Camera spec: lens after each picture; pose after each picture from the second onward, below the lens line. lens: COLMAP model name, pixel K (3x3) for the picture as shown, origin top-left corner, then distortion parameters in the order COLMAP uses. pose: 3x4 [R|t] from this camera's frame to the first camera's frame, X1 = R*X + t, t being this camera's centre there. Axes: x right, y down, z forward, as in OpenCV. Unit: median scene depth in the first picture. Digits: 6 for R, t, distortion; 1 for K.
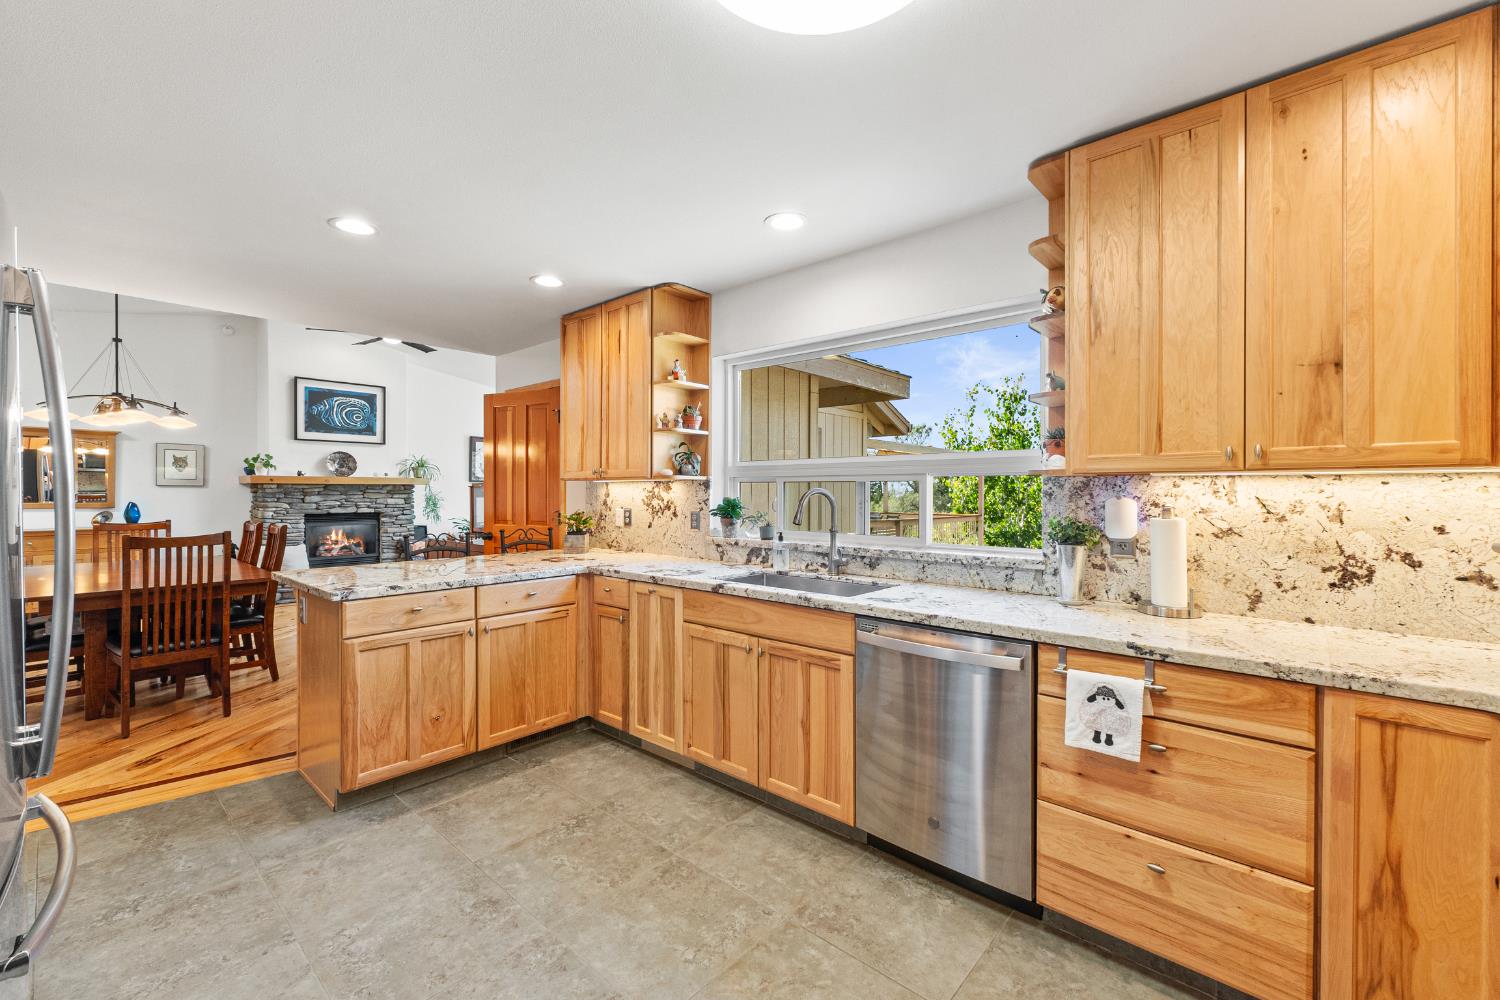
lens RADIAL K [[623.9, 0, 752.6], [0, 623.9, 492.1], [0, 0, 1]] dist [0.002312, 0.000883]
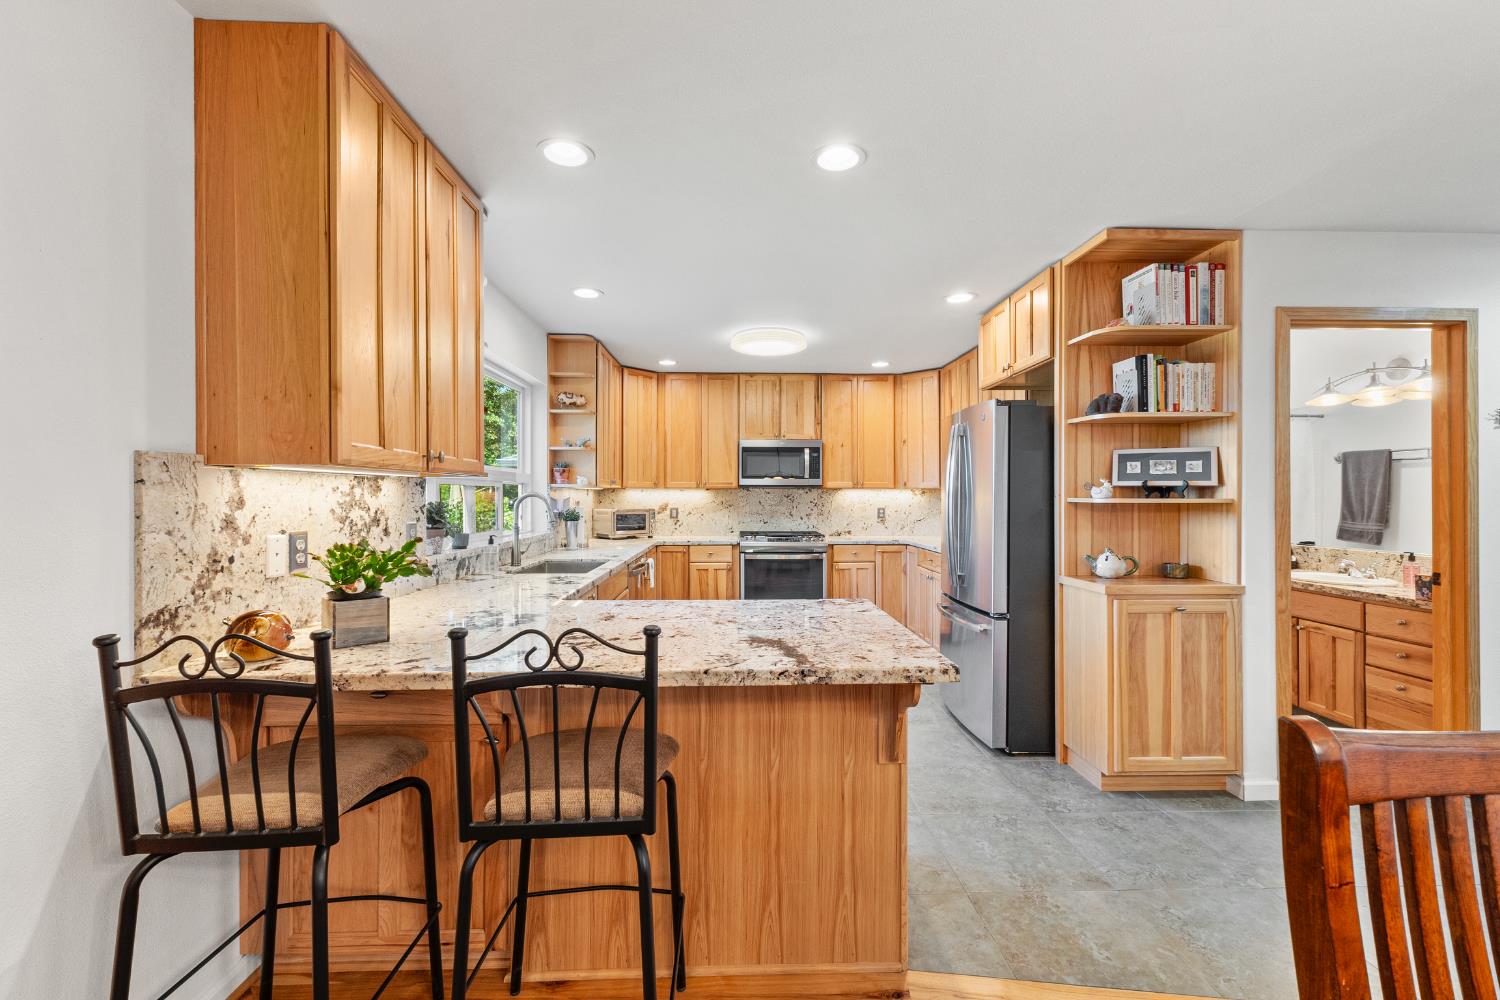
lens RADIAL K [[623.9, 0, 752.6], [0, 623.9, 496.9], [0, 0, 1]] dist [0.002312, 0.000883]
pose [[-0.683814, -0.001058, 0.729656, -0.797207], [0.001044, 0.999997, 0.002428, 0.000467], [-0.729656, 0.002423, -0.683811, 1.134802]]
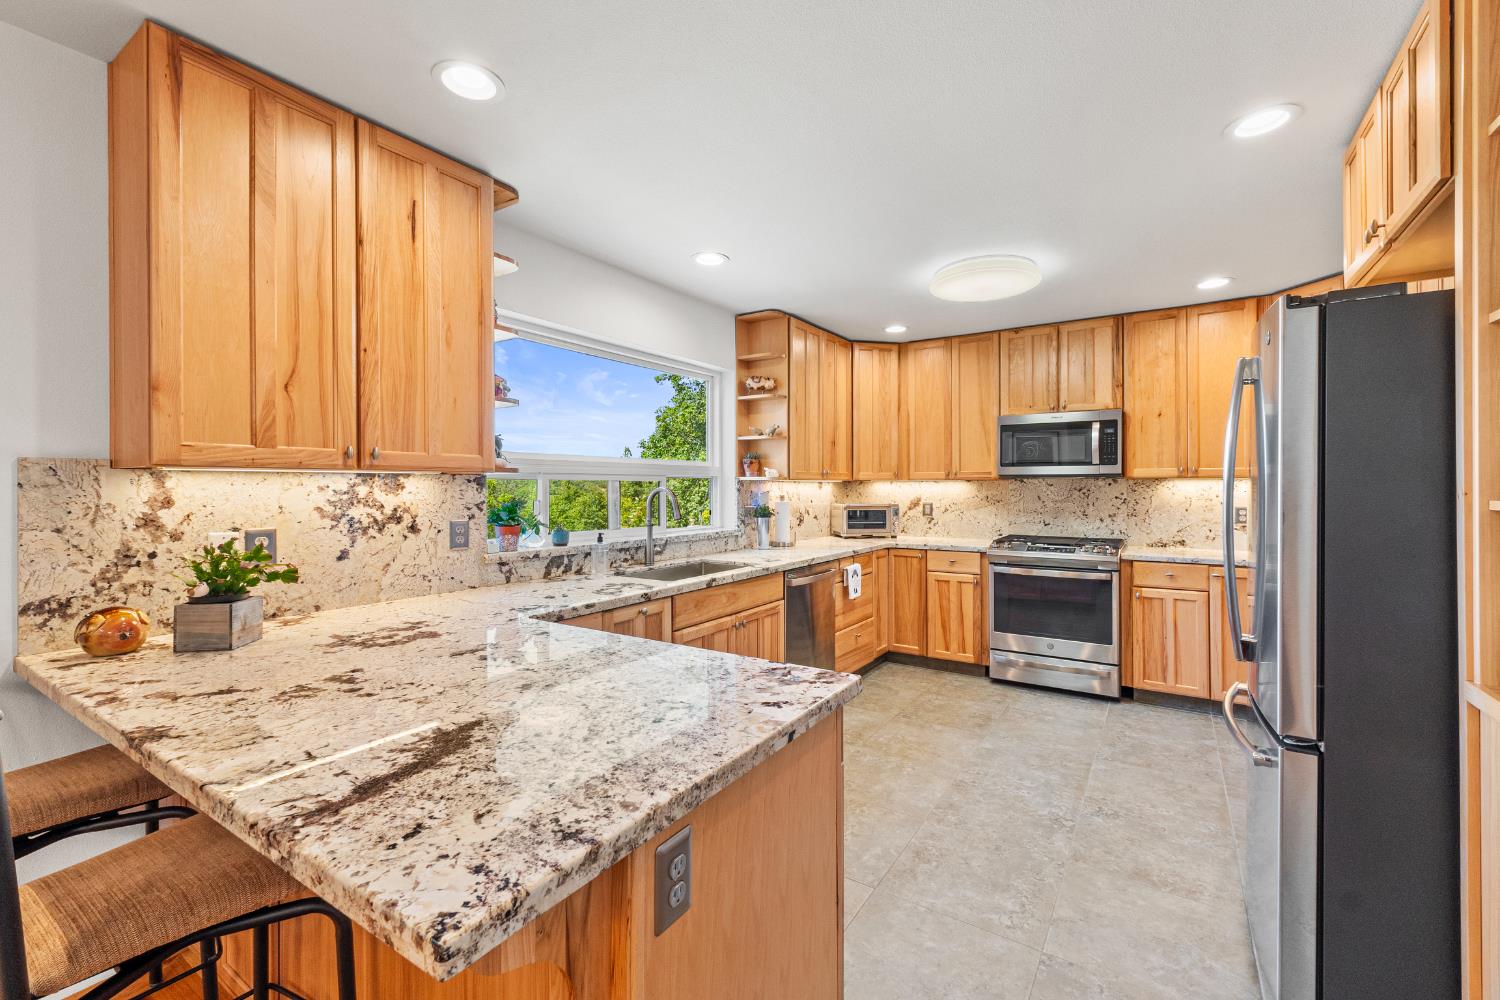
lens RADIAL K [[623.9, 0, 761.8], [0, 623.9, 486.8], [0, 0, 1]] dist [0.002312, 0.000883]
pose [[-0.143198, -0.000873, 0.989694, -0.764796], [0.002999, 0.999995, 0.001316, -0.005484], [-0.989689, 0.003157, -0.143195, 0.736522]]
